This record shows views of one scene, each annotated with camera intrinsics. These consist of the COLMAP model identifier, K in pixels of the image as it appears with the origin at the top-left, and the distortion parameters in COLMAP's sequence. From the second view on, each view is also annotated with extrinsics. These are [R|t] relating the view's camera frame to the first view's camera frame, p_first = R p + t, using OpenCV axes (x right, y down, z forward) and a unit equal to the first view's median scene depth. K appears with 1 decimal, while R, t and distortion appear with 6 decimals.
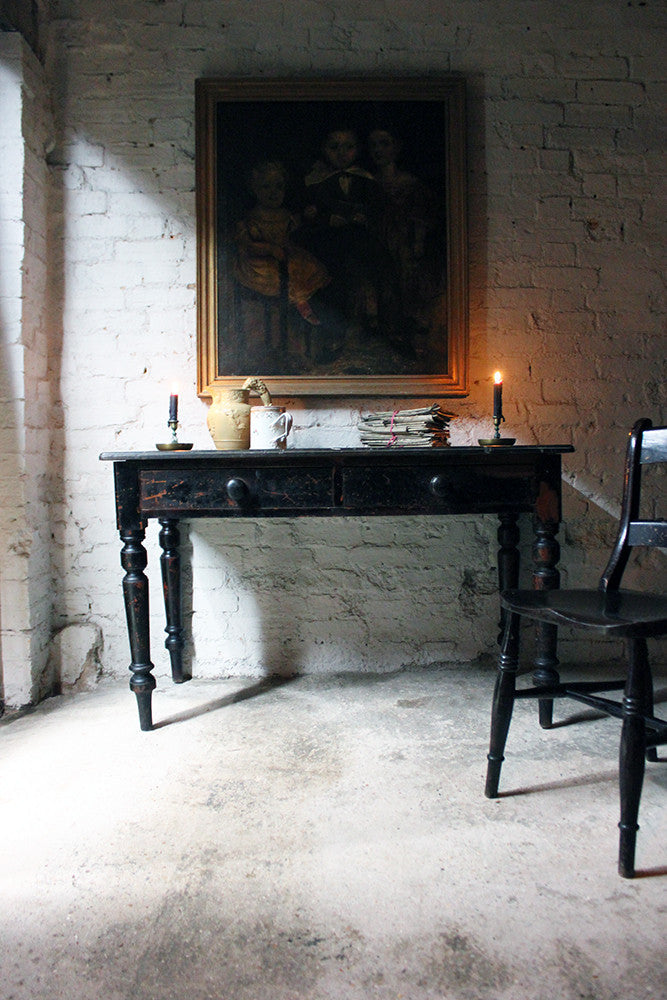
lens RADIAL K [[818.7, 0, 334.3], [0, 818.7, 520.9], [0, 0, 1]] dist [-0.169214, 0.149695]
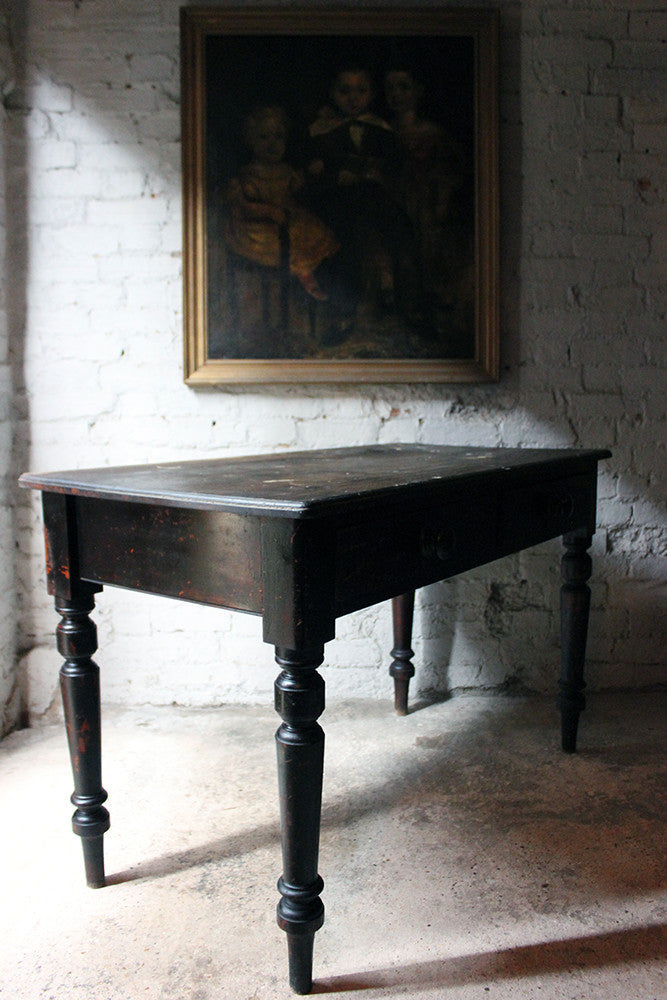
lens RADIAL K [[859.9, 0, 336.2], [0, 859.9, 514.5], [0, 0, 1]] dist [-0.165923, 0.150749]
pose [[0.999944, 0.001820, 0.010393, -0.016678], [-0.002155, 0.999475, 0.032325, -0.044783], [-0.010328, -0.032345, 0.999423, 0.093665]]
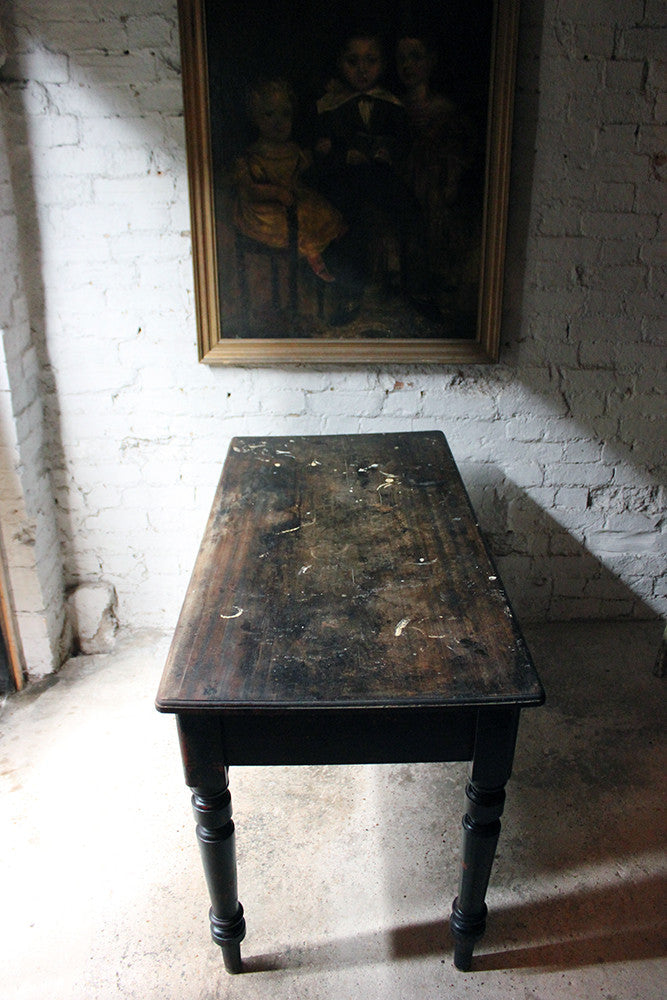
lens RADIAL K [[814.2, 0, 337.0], [0, 814.2, 515.3], [0, 0, 1]] dist [-0.168929, 0.135477]
pose [[0.999949, 0.008720, -0.005141, -0.008171], [-0.006464, 0.940912, 0.338590, -0.301788], [0.007790, -0.338539, 0.940920, 0.096153]]
